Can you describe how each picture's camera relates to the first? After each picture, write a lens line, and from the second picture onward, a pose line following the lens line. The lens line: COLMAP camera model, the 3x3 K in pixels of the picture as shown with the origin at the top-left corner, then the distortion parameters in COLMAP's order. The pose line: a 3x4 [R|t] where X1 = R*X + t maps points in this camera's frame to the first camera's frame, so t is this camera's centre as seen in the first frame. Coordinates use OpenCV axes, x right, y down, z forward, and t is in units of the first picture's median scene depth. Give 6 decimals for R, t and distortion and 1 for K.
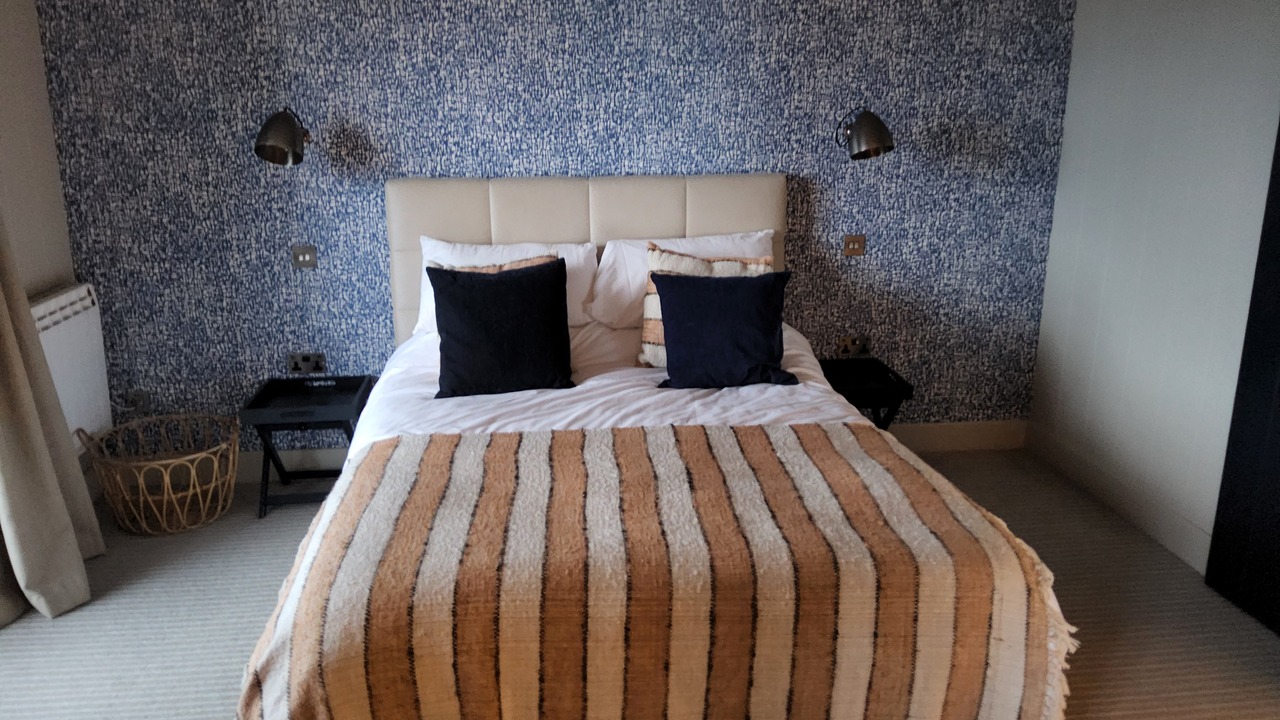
lens RADIAL K [[898.6, 0, 640.8], [0, 898.6, 392.8], [0, 0, 1]] dist [-0.009567, -0.006188]
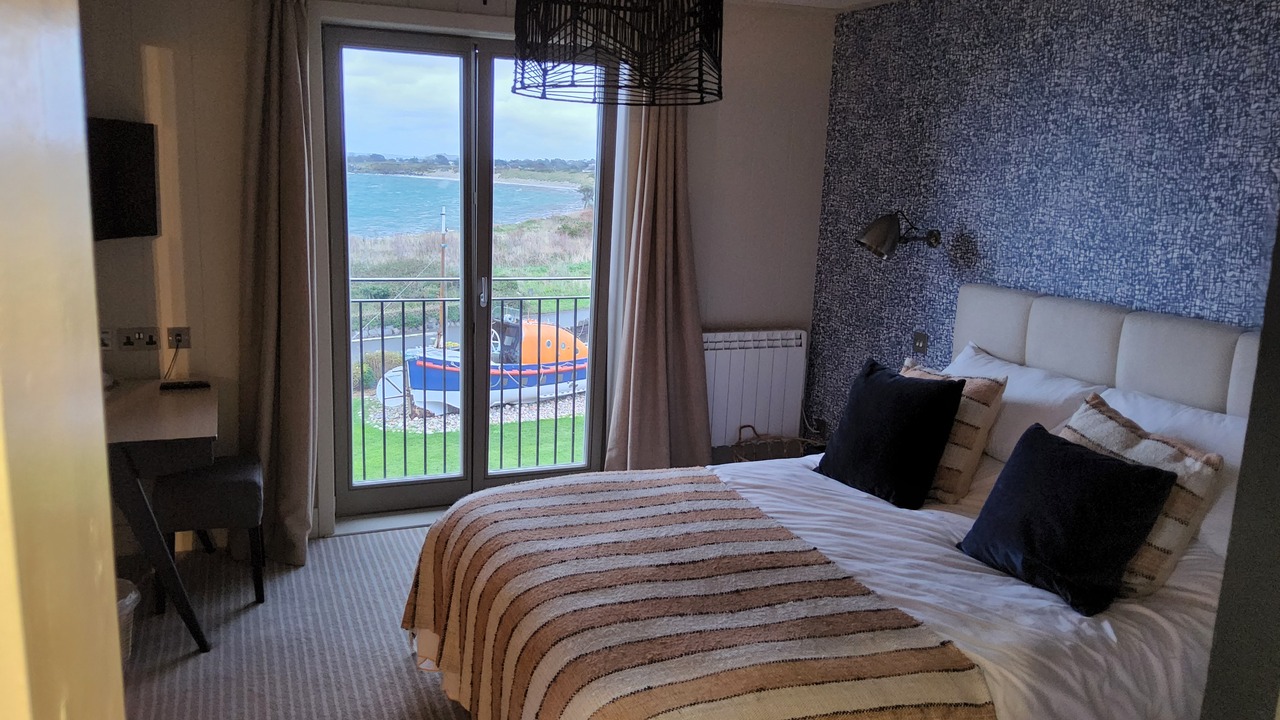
lens RADIAL K [[935.0, 0, 640.0], [0, 935.0, 360.0], [0, 0, 1]] dist [0.001468, -0.080752]
pose [[0.273749, 0.193223, -0.942192, 0.636085], [-0.331129, 0.938659, 0.096291, -0.133763], [0.903003, 0.285628, 0.320939, 0.343235]]
